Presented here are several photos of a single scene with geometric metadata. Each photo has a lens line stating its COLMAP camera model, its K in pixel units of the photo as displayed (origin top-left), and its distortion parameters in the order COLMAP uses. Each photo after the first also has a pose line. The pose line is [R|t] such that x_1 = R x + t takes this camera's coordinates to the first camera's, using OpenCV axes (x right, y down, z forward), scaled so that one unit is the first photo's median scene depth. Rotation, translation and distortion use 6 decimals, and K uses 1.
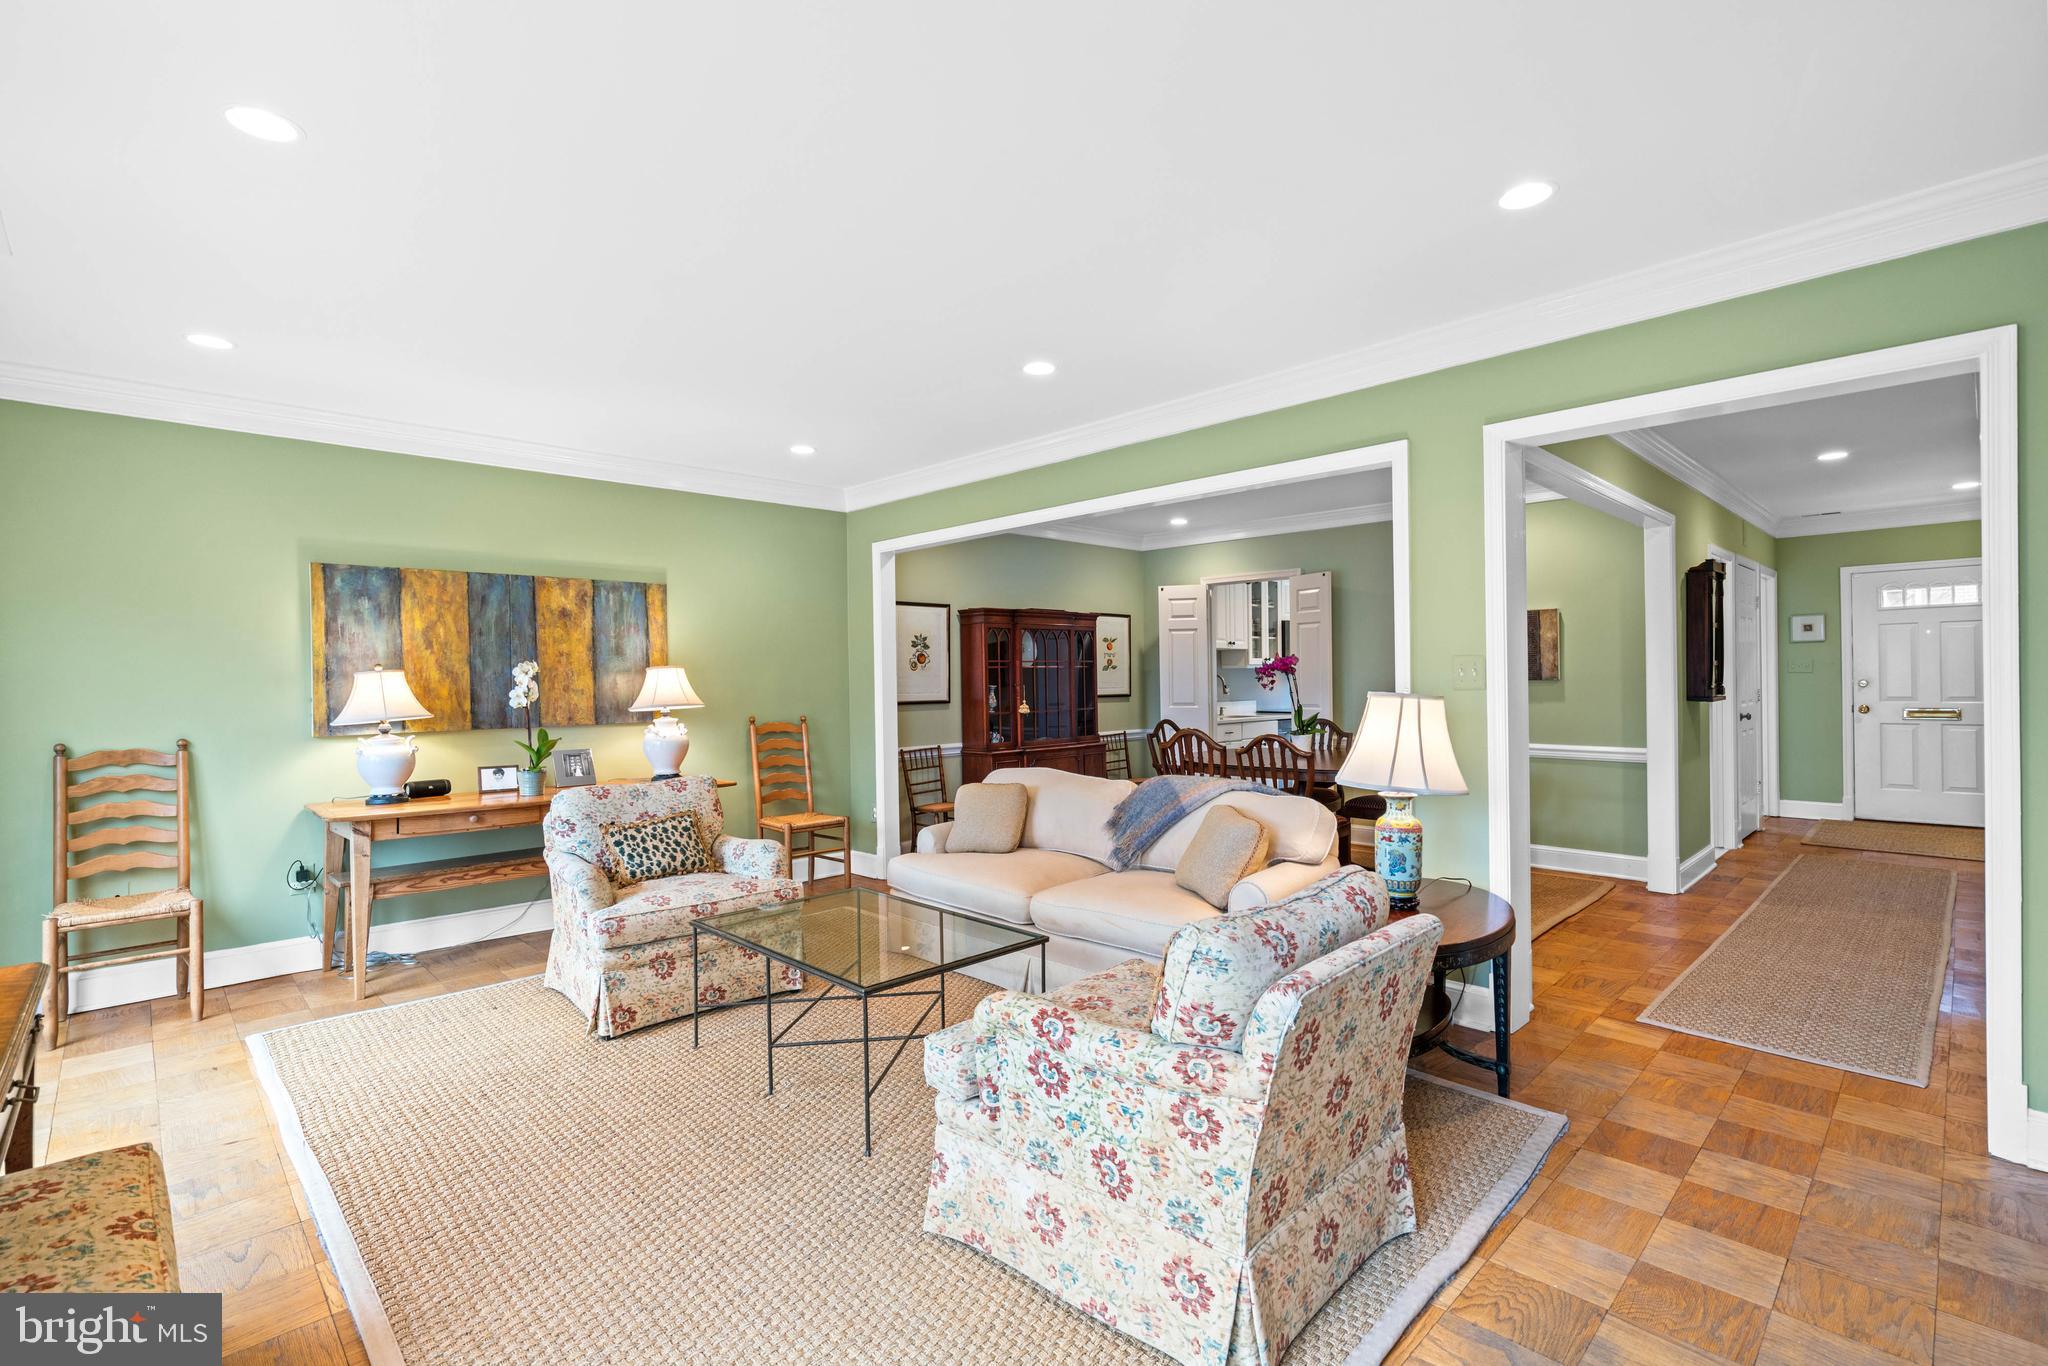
lens RADIAL K [[924.6, 0, 1012.4], [0, 924.6, 696.3], [0, 0, 1]] dist [-0.007084, 0.003479]
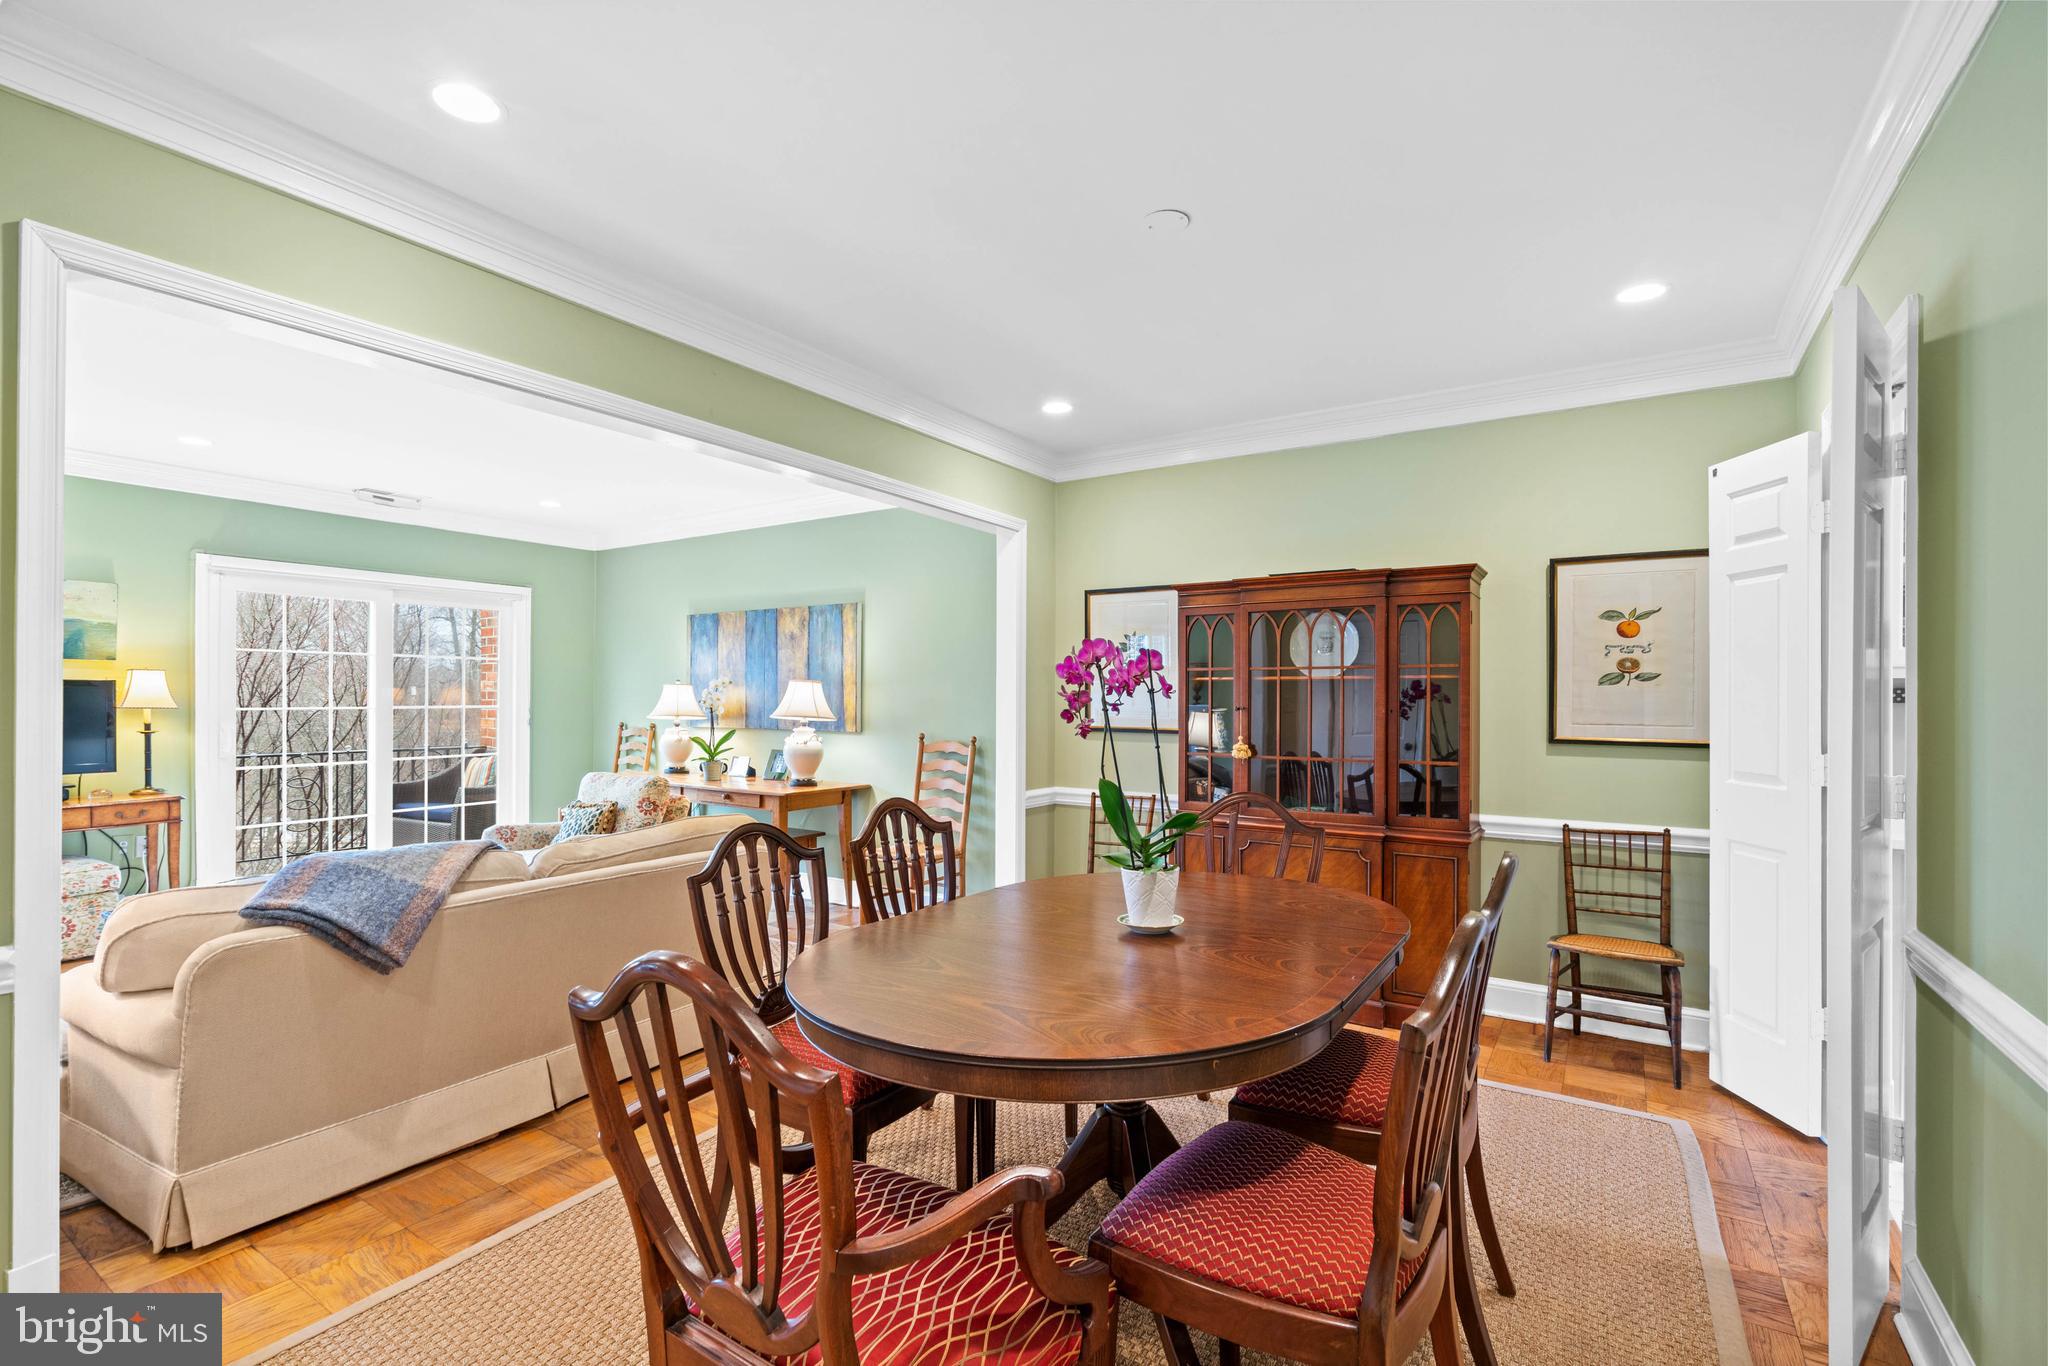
lens RADIAL K [[924.6, 0, 1027.3], [0, 924.6, 699.5], [0, 0, 1]] dist [-0.007084, 0.003479]
pose [[0.219527, 0.016617, -0.975465, 0.593344], [-0.027907, 0.999553, 0.010747, -0.022789], [0.975207, 0.024863, 0.219893, 0.810541]]
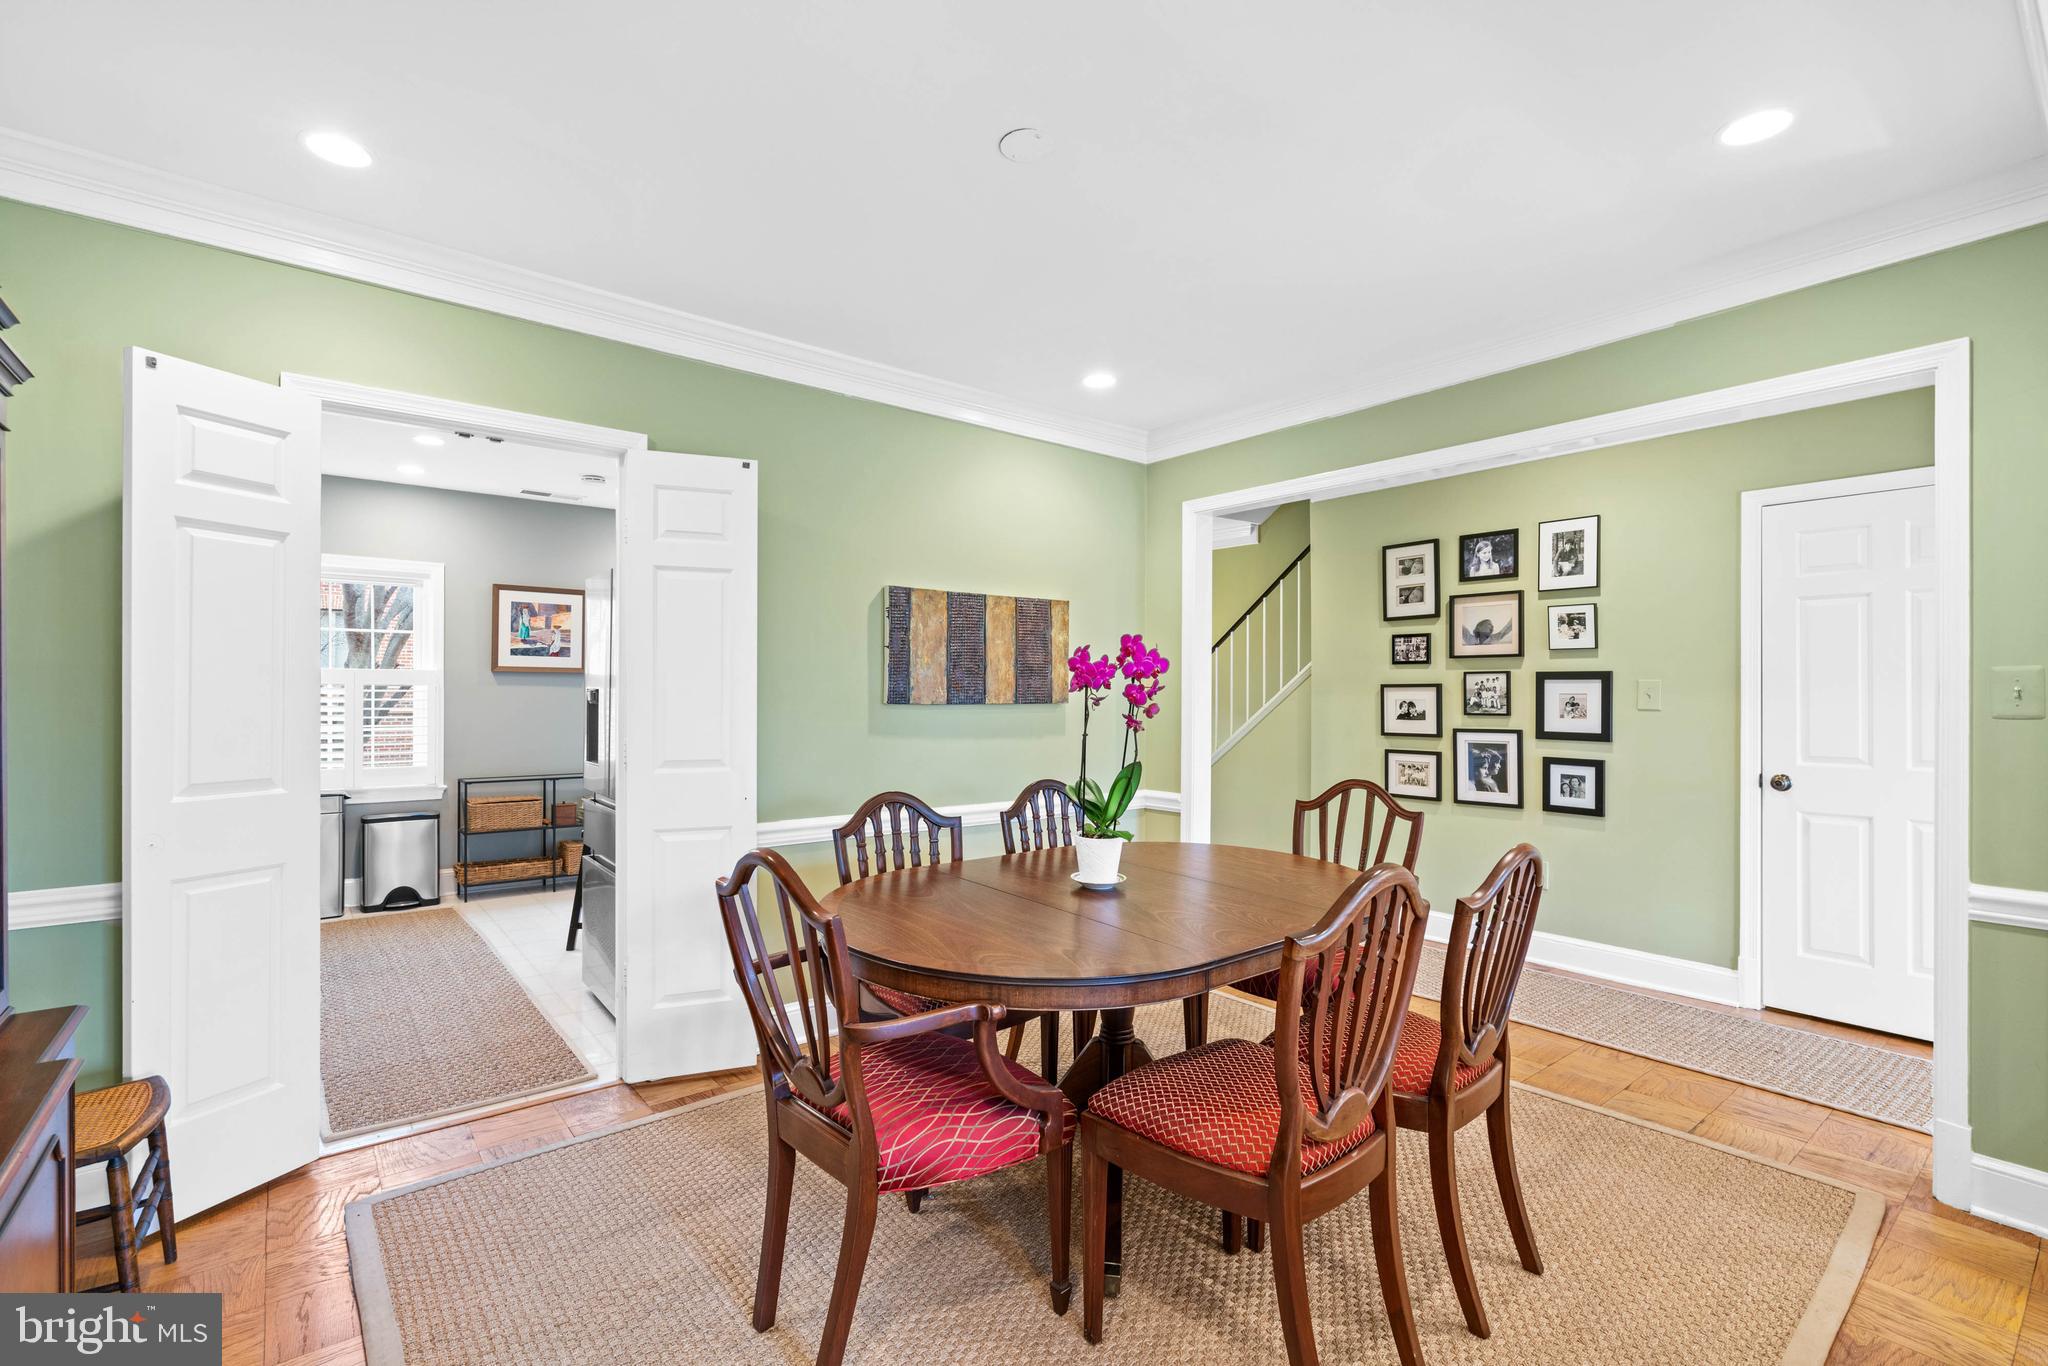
lens RADIAL K [[924.6, 0, 1021.7], [0, 924.6, 686.0], [0, 0, 1]] dist [-0.007084, 0.003479]
pose [[0.099498, 0.017436, 0.994885, -0.085186], [0.017682, 0.999658, -0.019288, -0.016510], [-0.994881, 0.019511, 0.099156, 0.915235]]
